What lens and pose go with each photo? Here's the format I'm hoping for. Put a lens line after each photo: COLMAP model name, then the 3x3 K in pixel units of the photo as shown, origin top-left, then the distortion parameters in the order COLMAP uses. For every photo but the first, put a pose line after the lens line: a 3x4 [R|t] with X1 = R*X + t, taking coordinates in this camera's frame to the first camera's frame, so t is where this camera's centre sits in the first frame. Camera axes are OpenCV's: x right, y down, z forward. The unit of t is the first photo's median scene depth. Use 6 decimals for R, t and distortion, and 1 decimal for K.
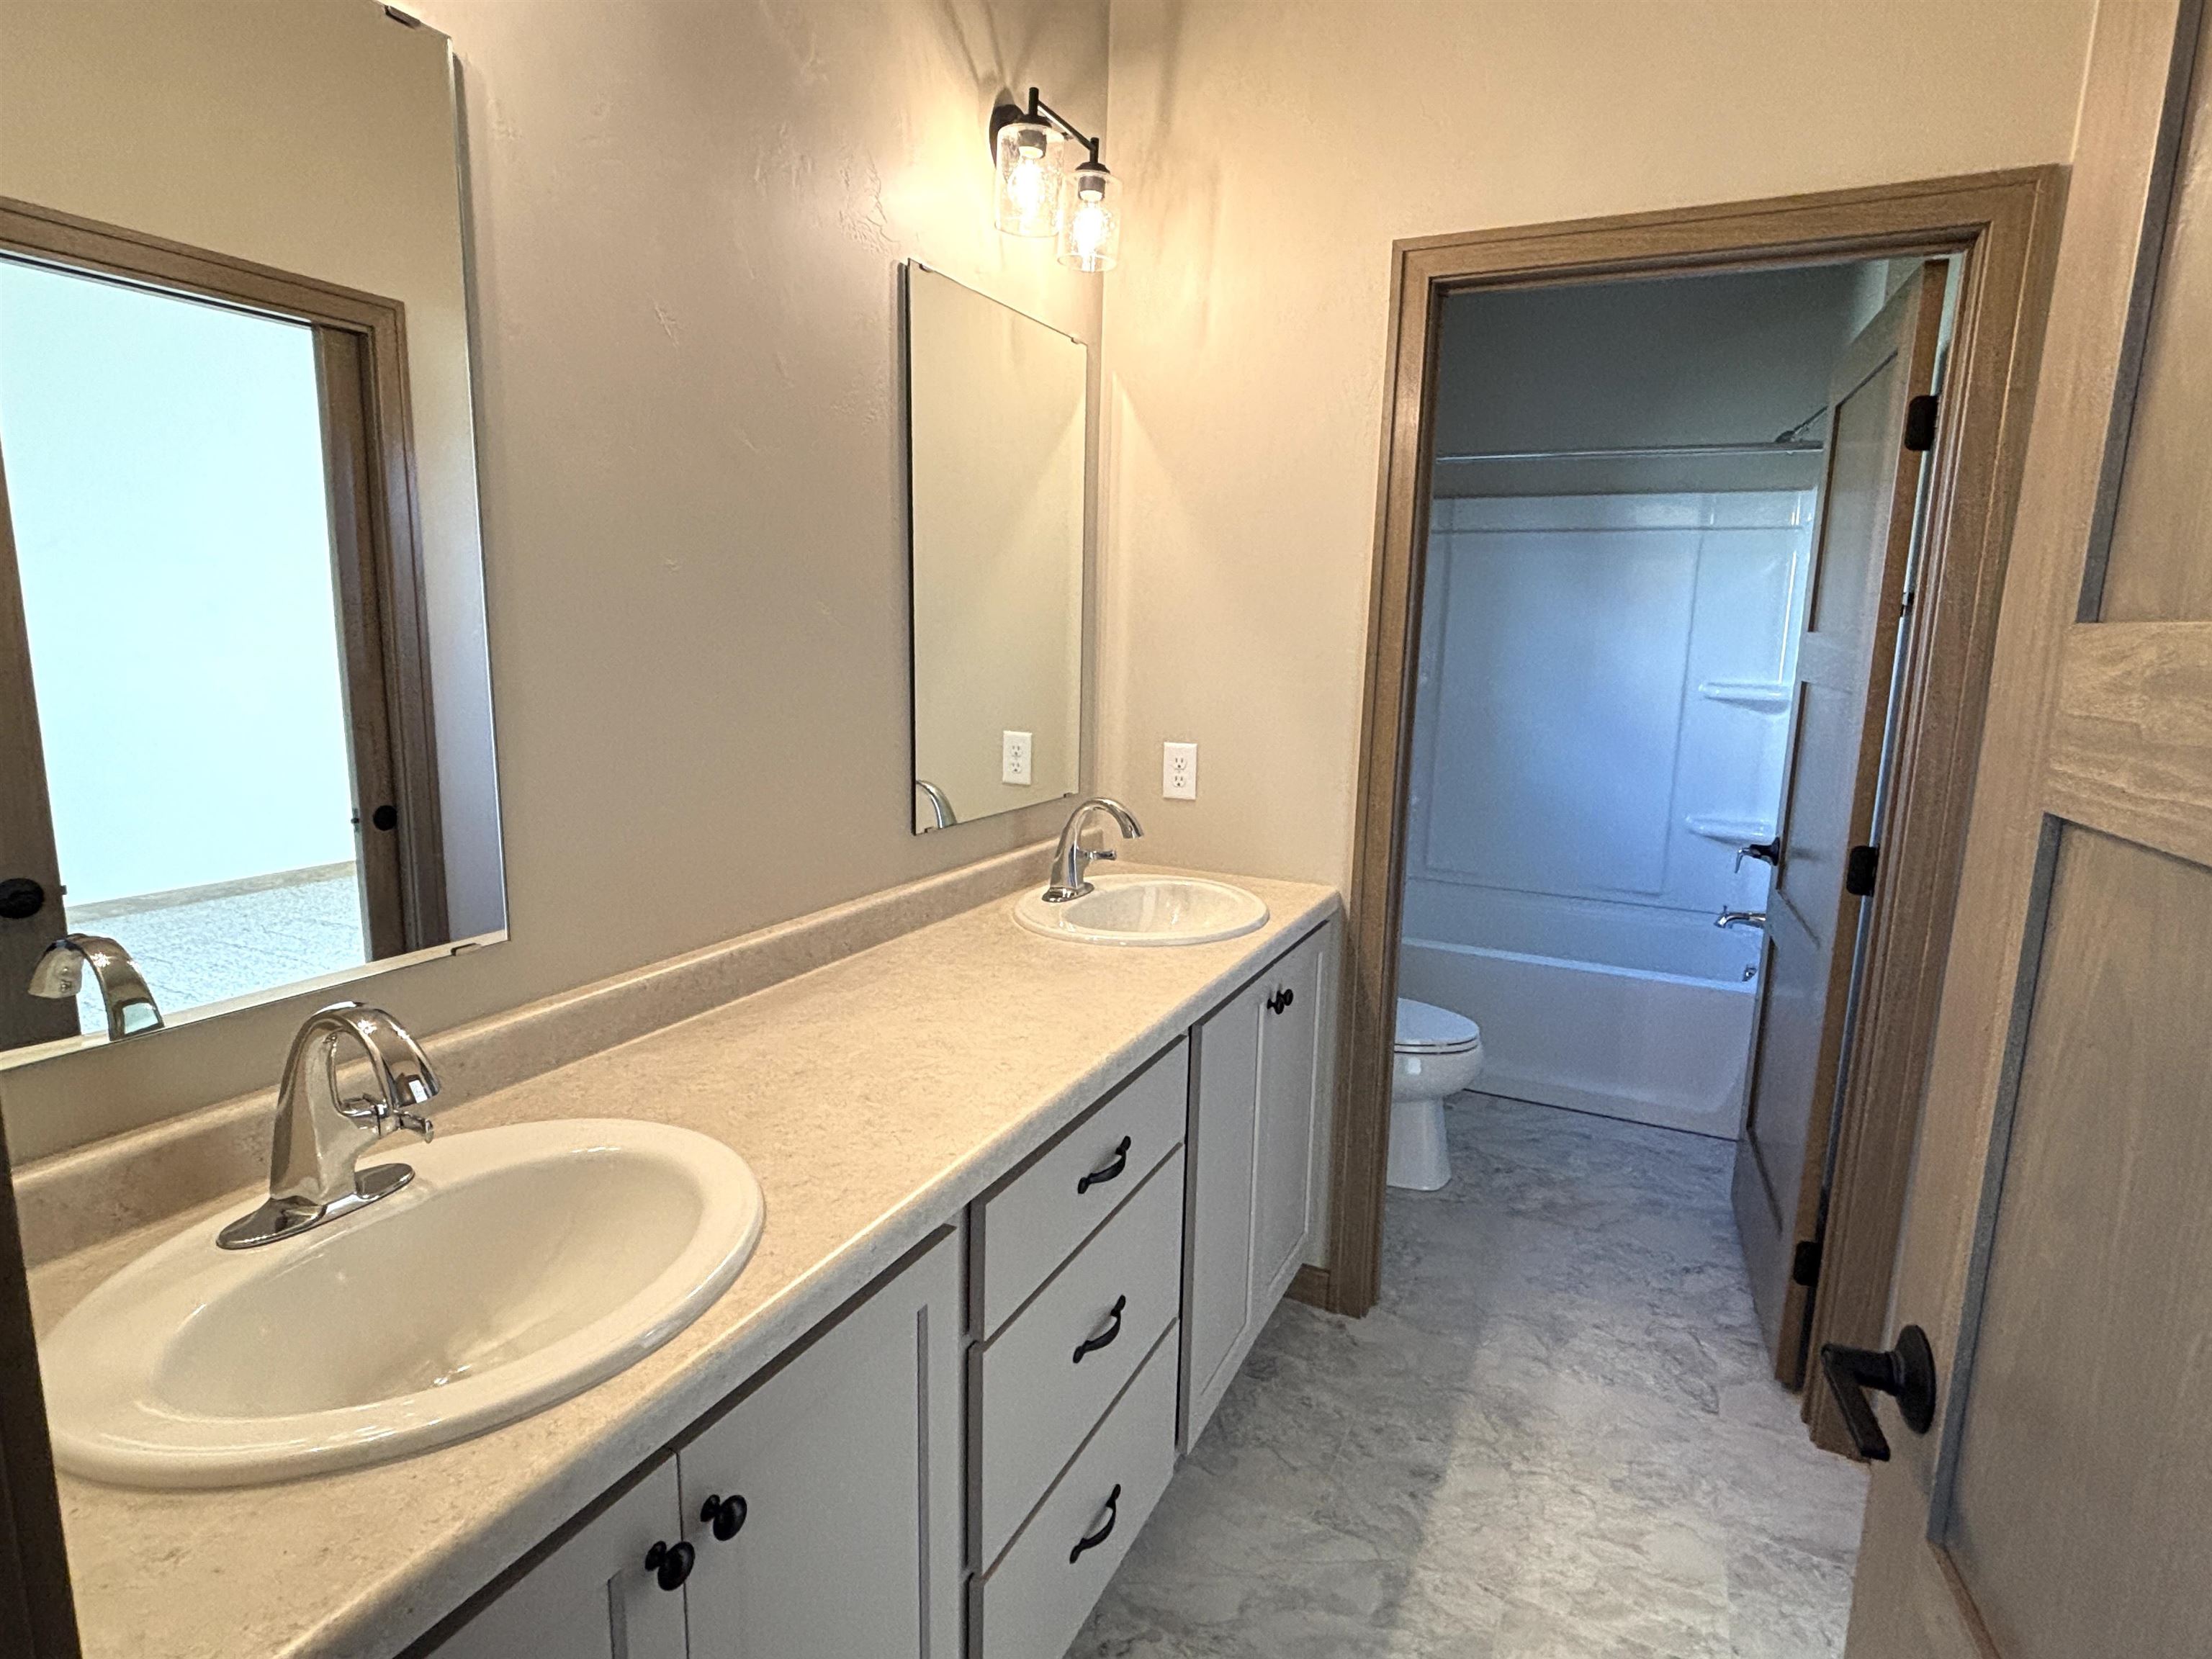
lens RADIAL K [[1174.6, 0, 1105.1], [0, 1174.6, 823.0], [0, 0, 1]] dist [0.006101, -0.001050]
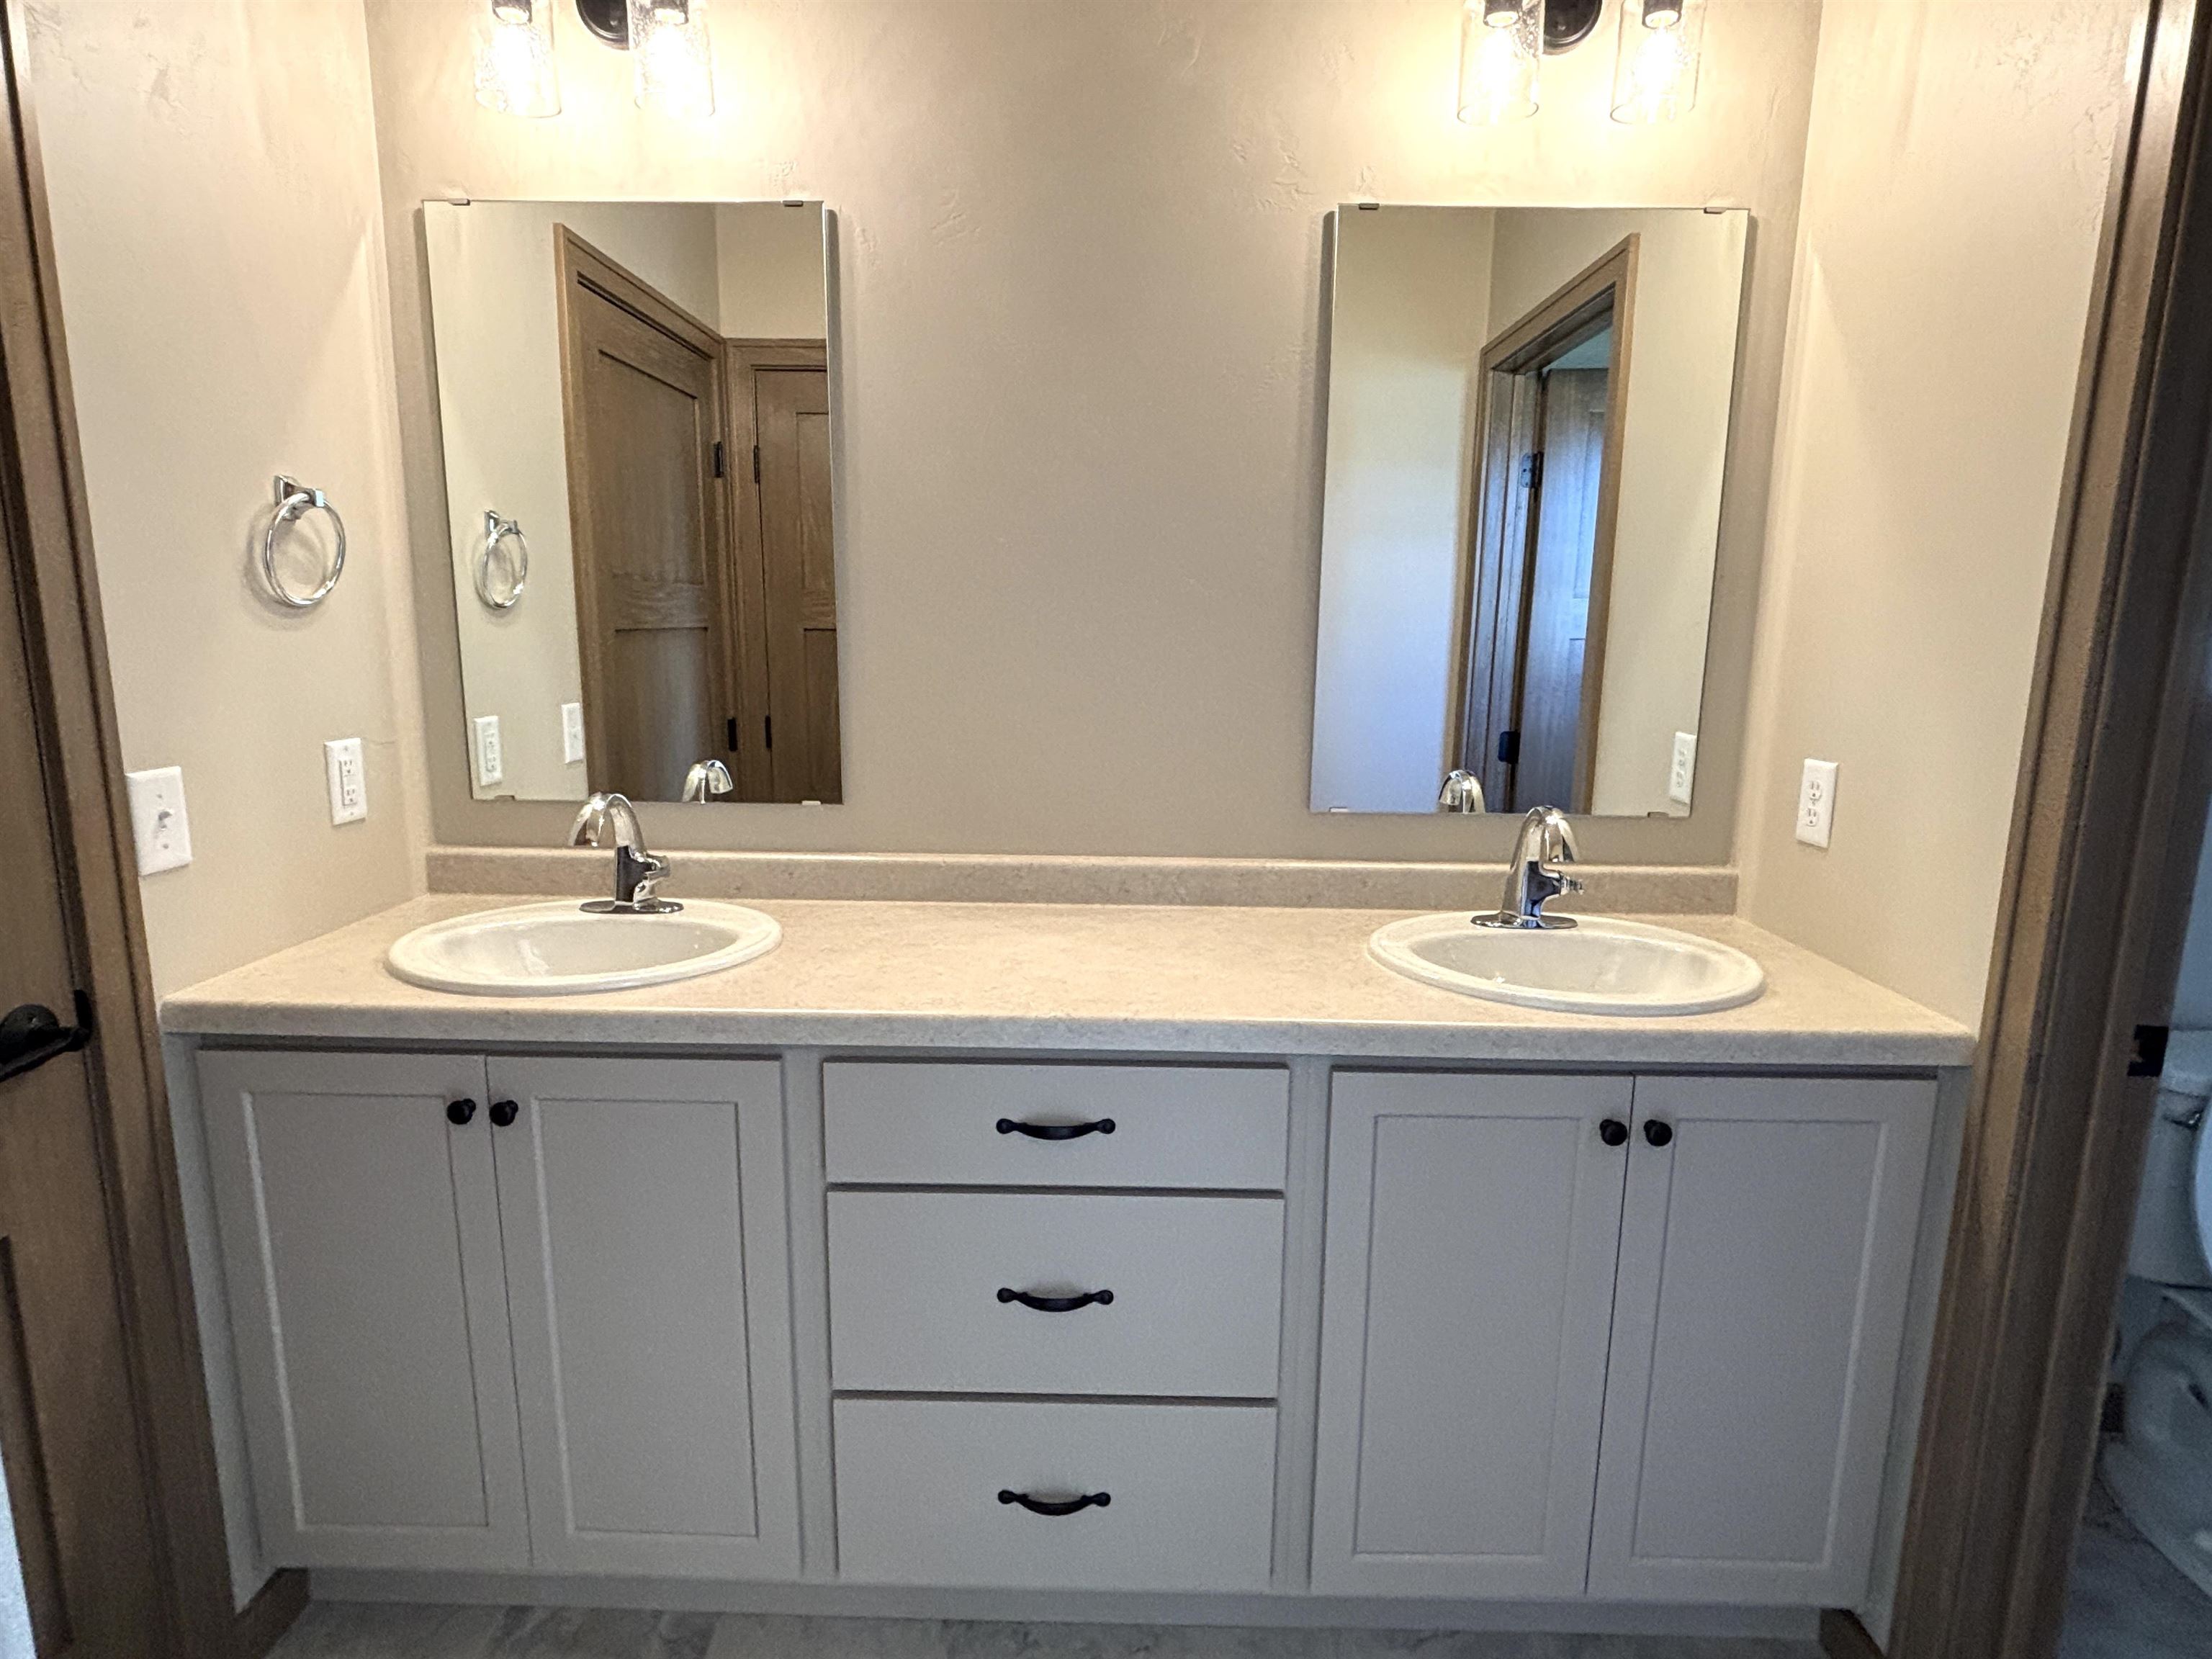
lens RADIAL K [[1174.6, 0, 1099.9], [0, 1174.6, 835.7], [0, 0, 1]] dist [0.006101, -0.001050]
pose [[0.403826, 0.143101, -0.903574, 0.690070], [-0.155641, 0.984038, 0.086285, -0.027613], [0.901499, 0.105789, 0.419653, 0.488732]]
